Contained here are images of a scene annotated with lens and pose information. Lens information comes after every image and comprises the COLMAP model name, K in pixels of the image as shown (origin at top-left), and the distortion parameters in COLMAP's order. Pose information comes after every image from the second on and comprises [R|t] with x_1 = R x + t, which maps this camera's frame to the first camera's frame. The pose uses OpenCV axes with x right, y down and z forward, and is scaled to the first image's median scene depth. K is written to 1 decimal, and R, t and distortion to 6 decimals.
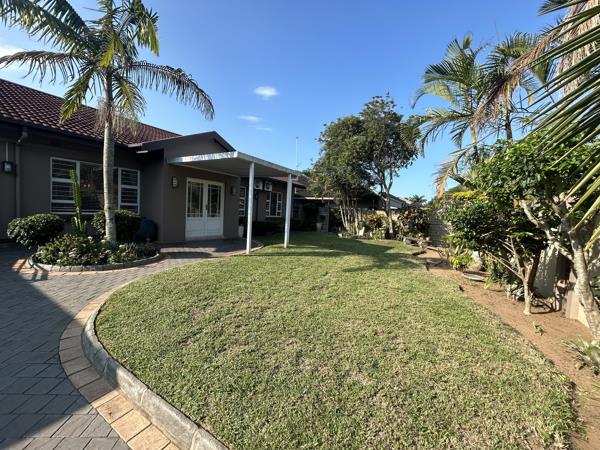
lens RADIAL K [[246.3, 0, 300.0], [0, 246.3, 225.0], [0, 0, 1]] dist [-0.001574, -0.000118]
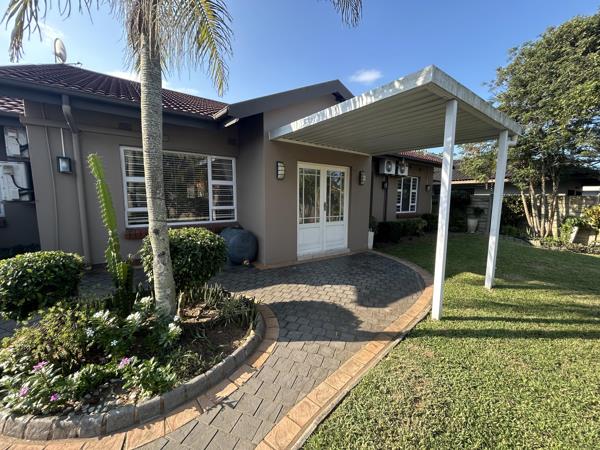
lens RADIAL K [[243.3, 0, 300.0], [0, 243.3, 225.0], [0, 0, 1]] dist [0.001354, 0.000116]
pose [[0.928132, -0.006295, -0.372198, -0.219310], [0.022255, 0.999007, 0.038600, -0.053989], [0.371586, -0.044109, 0.927350, 0.411165]]
